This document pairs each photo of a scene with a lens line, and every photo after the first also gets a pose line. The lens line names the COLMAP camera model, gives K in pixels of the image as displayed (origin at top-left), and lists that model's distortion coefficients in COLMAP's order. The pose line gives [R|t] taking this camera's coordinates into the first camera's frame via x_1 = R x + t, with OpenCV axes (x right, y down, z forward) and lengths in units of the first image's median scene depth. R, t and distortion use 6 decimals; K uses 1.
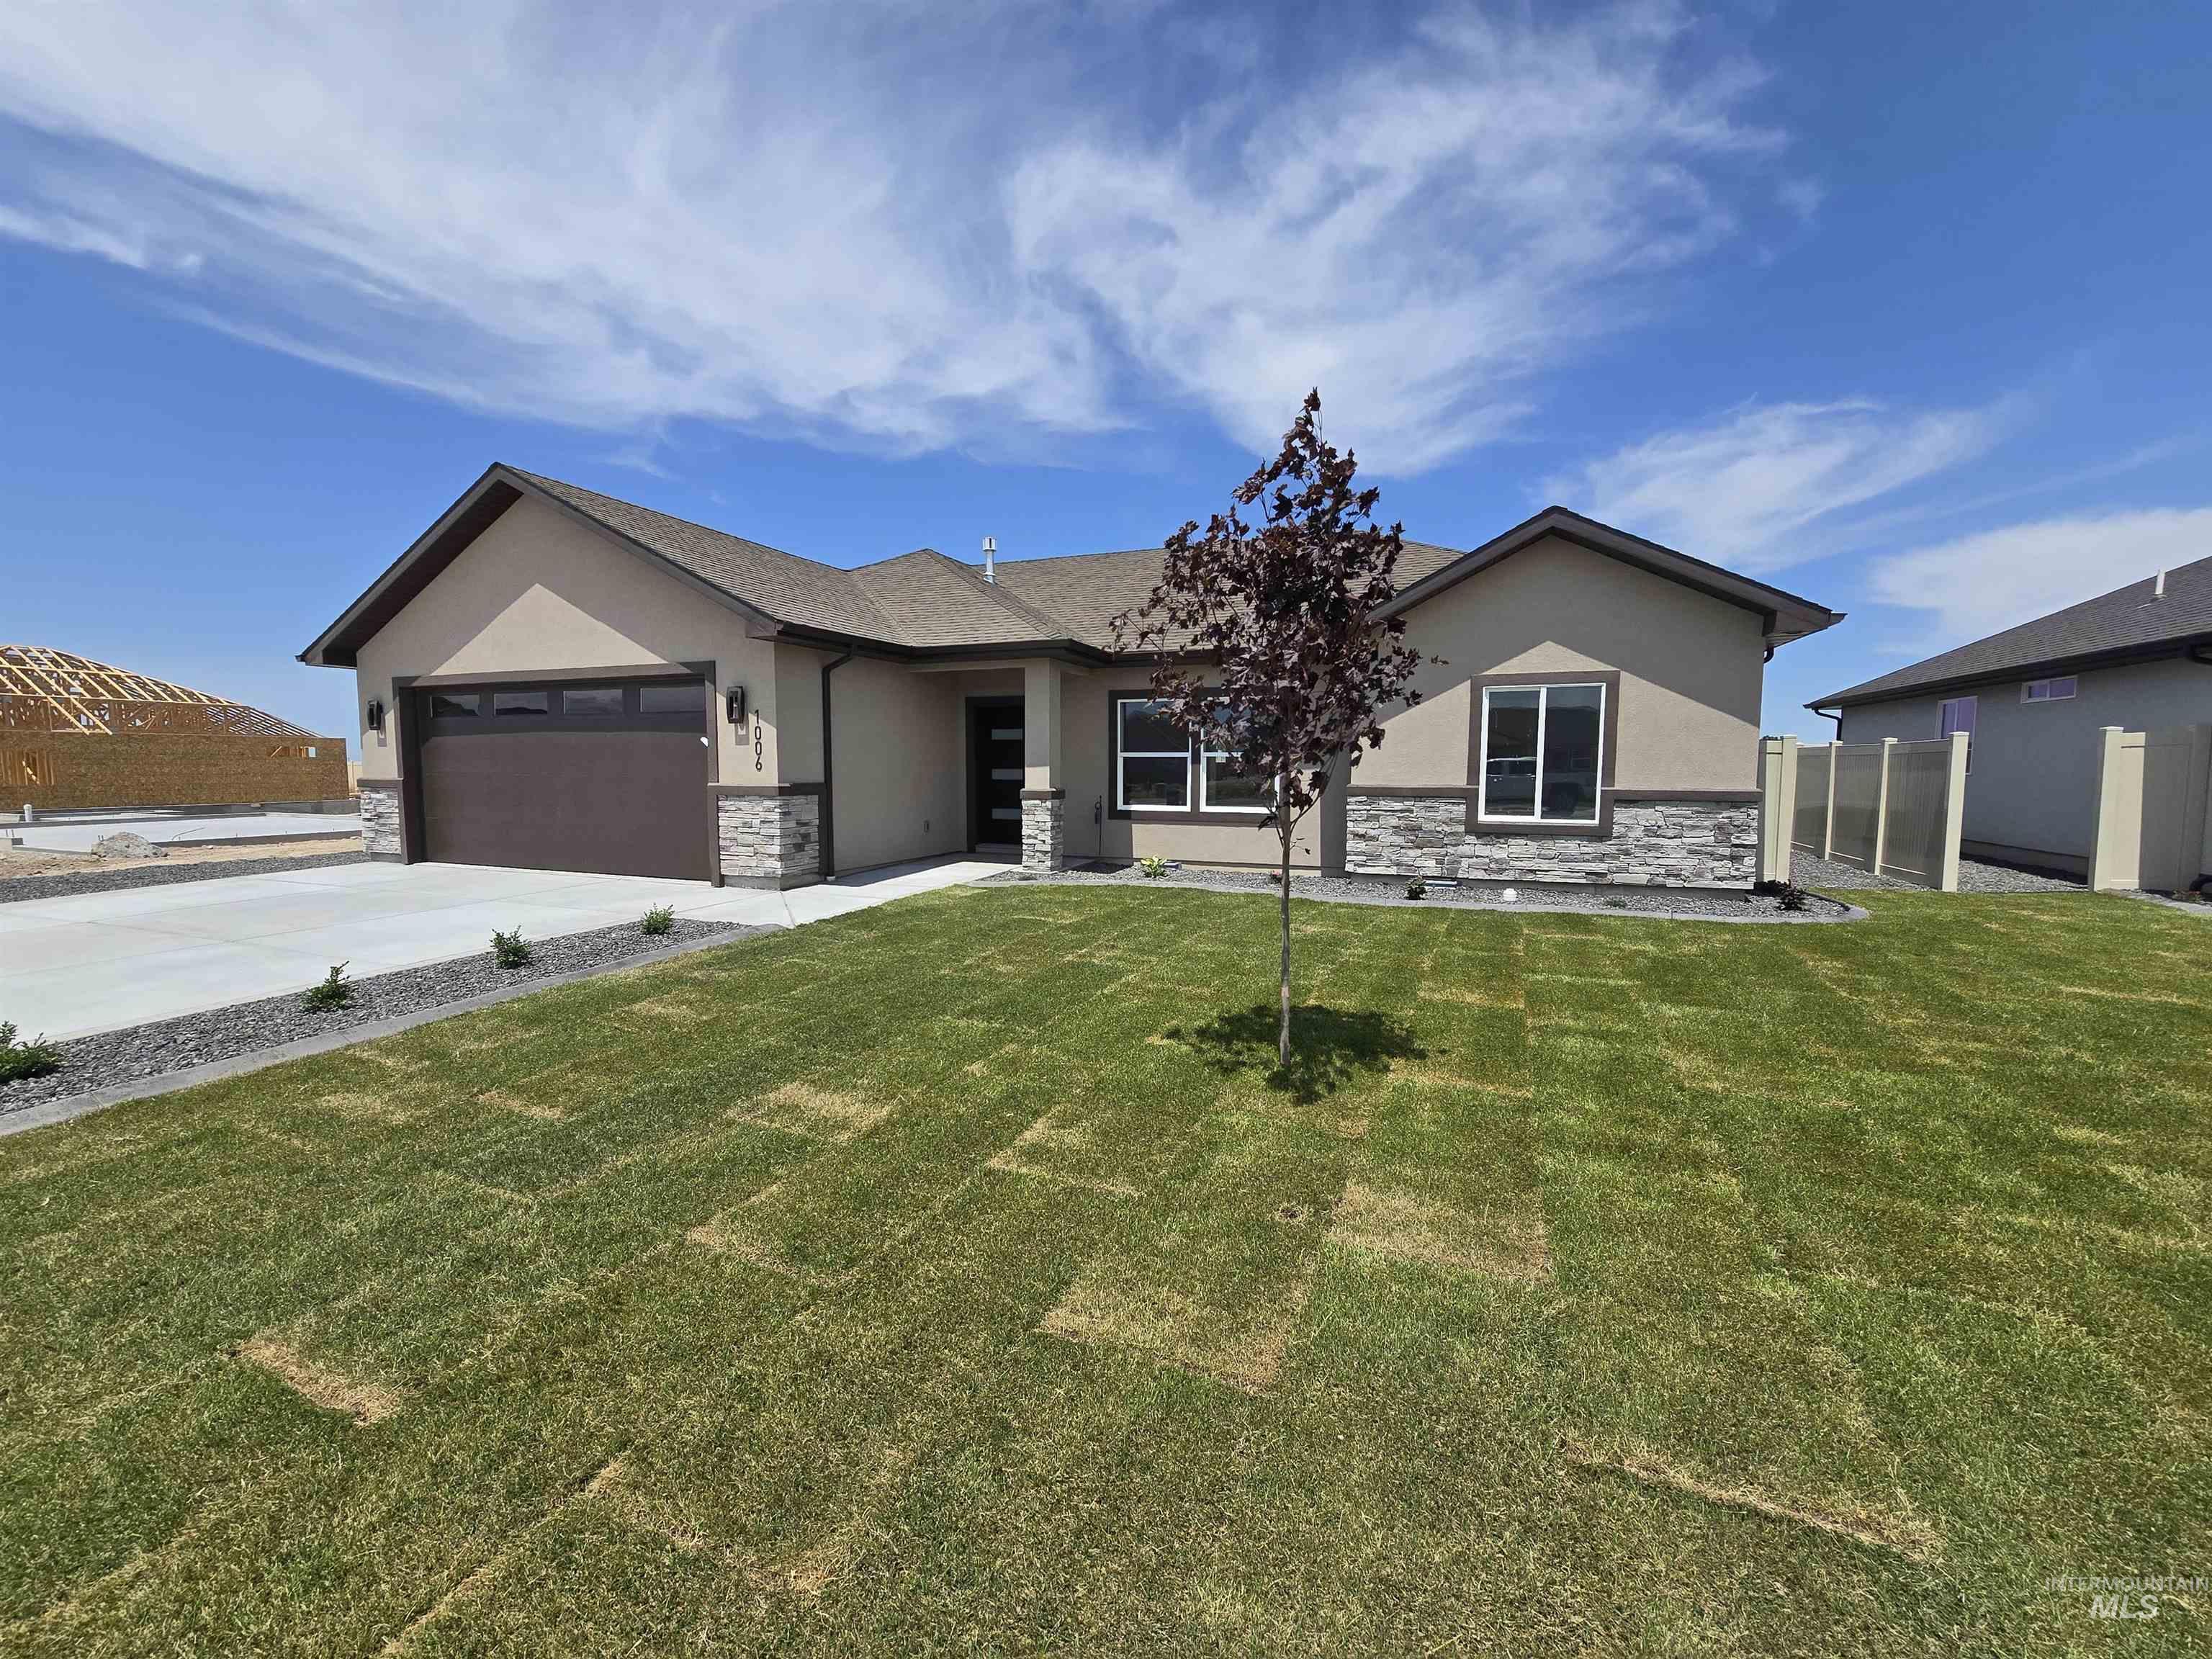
lens RADIAL K [[907.4, 0, 1102.8], [0, 907.4, 838.6], [0, 0, 1]] dist [-0.001734, -0.000179]
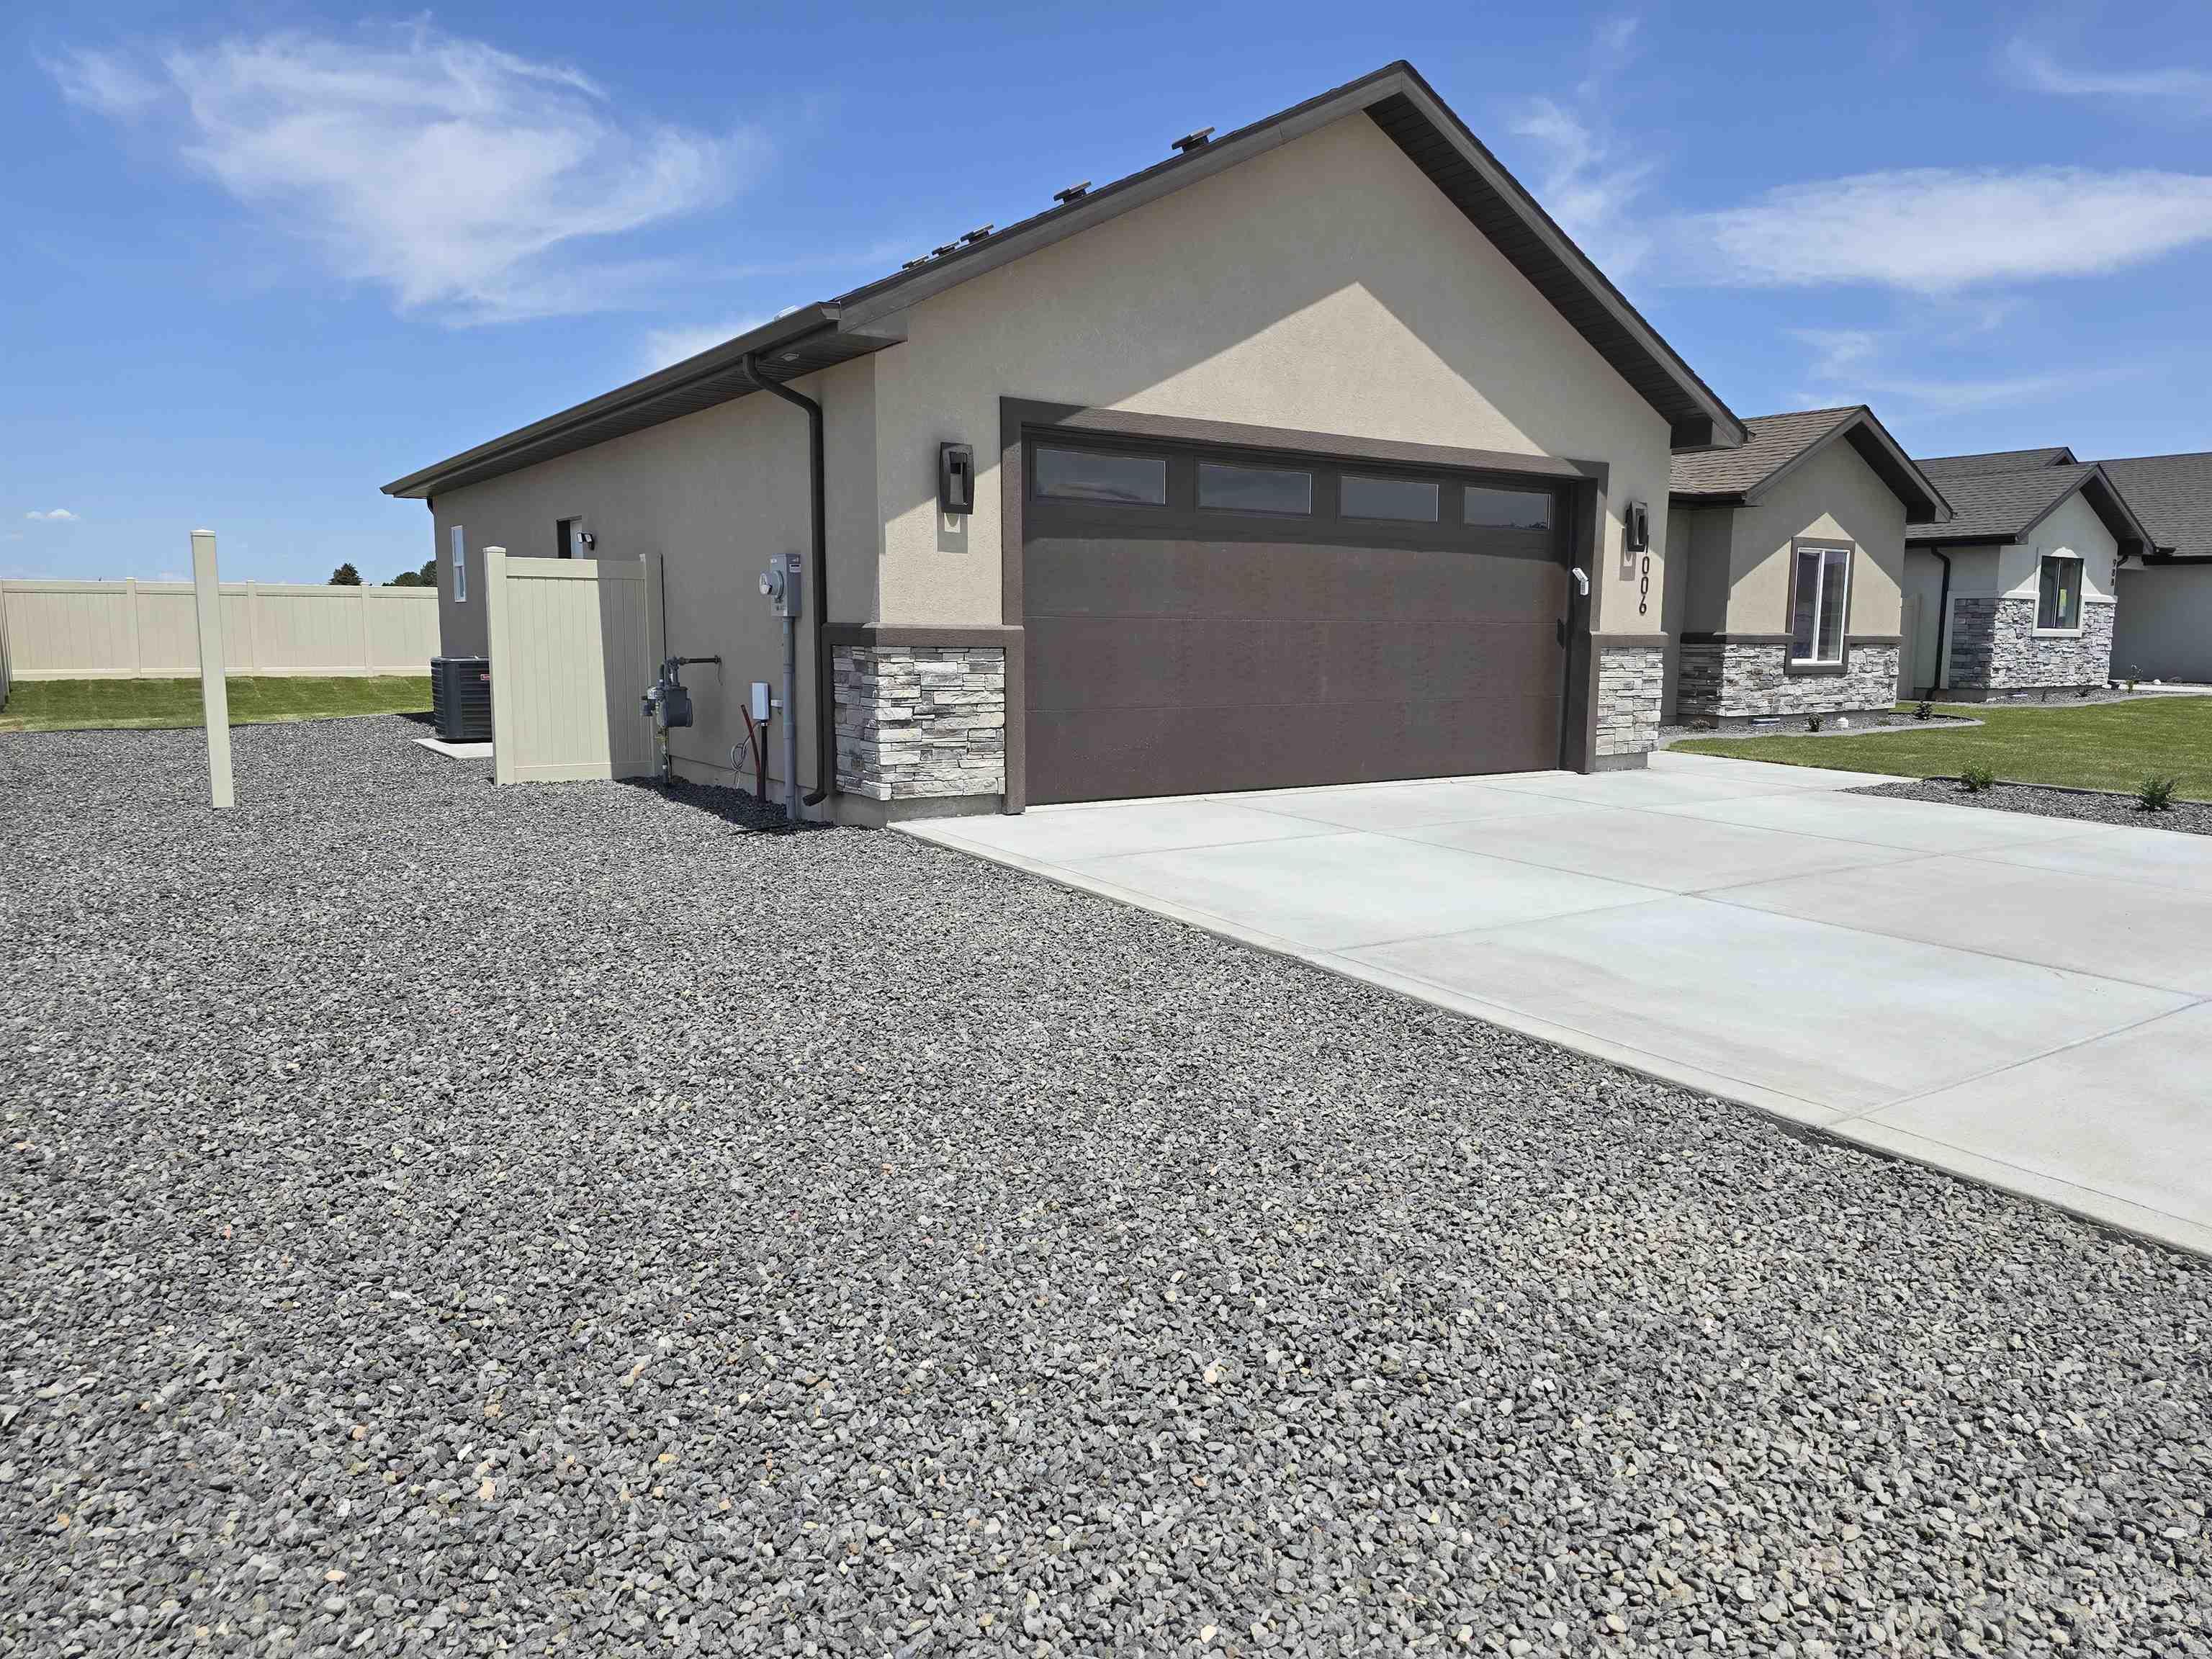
lens RADIAL K [[1469.9, 0, 1106.0], [0, 1469.9, 829.5], [0, 0, 1]] dist [0.009529, -0.000020]
pose [[0.556965, -0.110607, 0.823138, -1.655575], [0.061129, 0.993864, 0.092185, -0.036396], [-0.828284, -0.001026, 0.560308, 0.667591]]
